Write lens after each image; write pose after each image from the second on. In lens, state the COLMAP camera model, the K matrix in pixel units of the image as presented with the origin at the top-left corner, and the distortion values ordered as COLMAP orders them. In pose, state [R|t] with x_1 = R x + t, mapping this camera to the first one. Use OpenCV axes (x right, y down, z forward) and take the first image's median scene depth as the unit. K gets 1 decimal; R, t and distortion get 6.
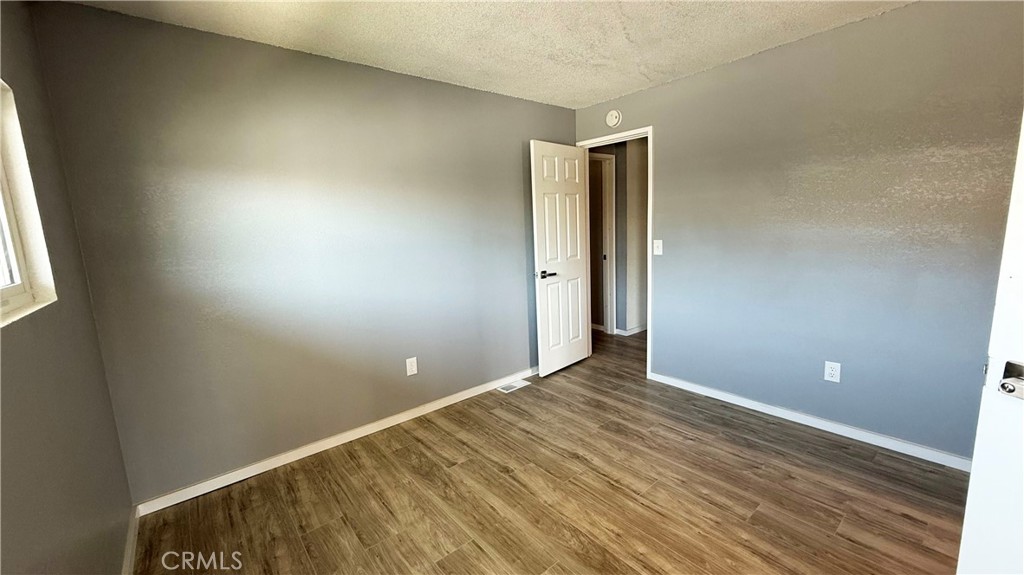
lens RADIAL K [[407.7, 0, 510.4], [0, 407.7, 285.7], [0, 0, 1]] dist [0.001746, -0.000083]
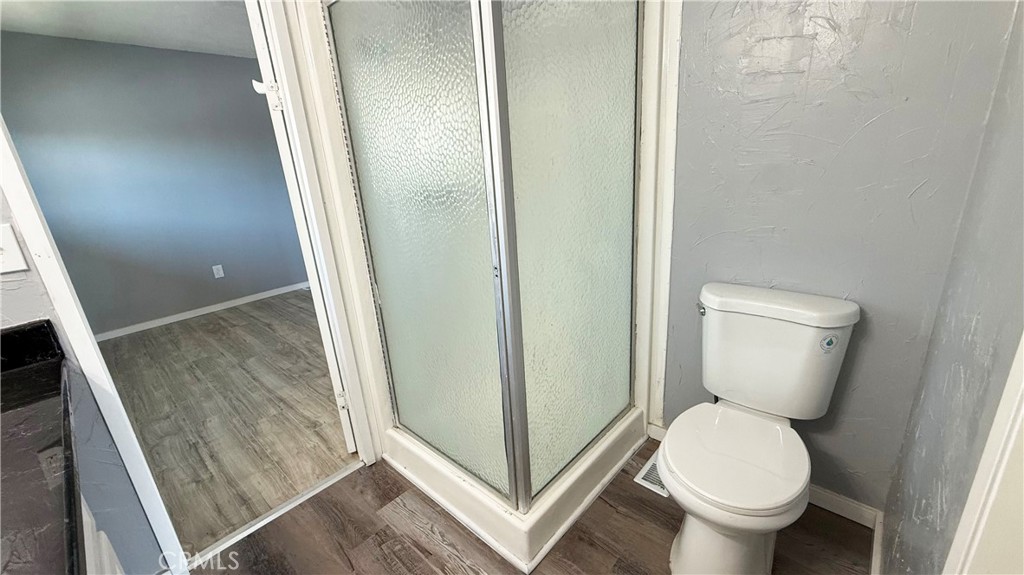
lens RADIAL K [[407.7, 0, 510.4], [0, 407.7, 285.7], [0, 0, 1]] dist [0.001746, -0.000083]
pose [[0.989322, -0.068097, 0.128859, 0.773602], [0.048483, 0.987549, 0.149651, 0.118031], [-0.137446, -0.141806, 0.980306, -0.701984]]
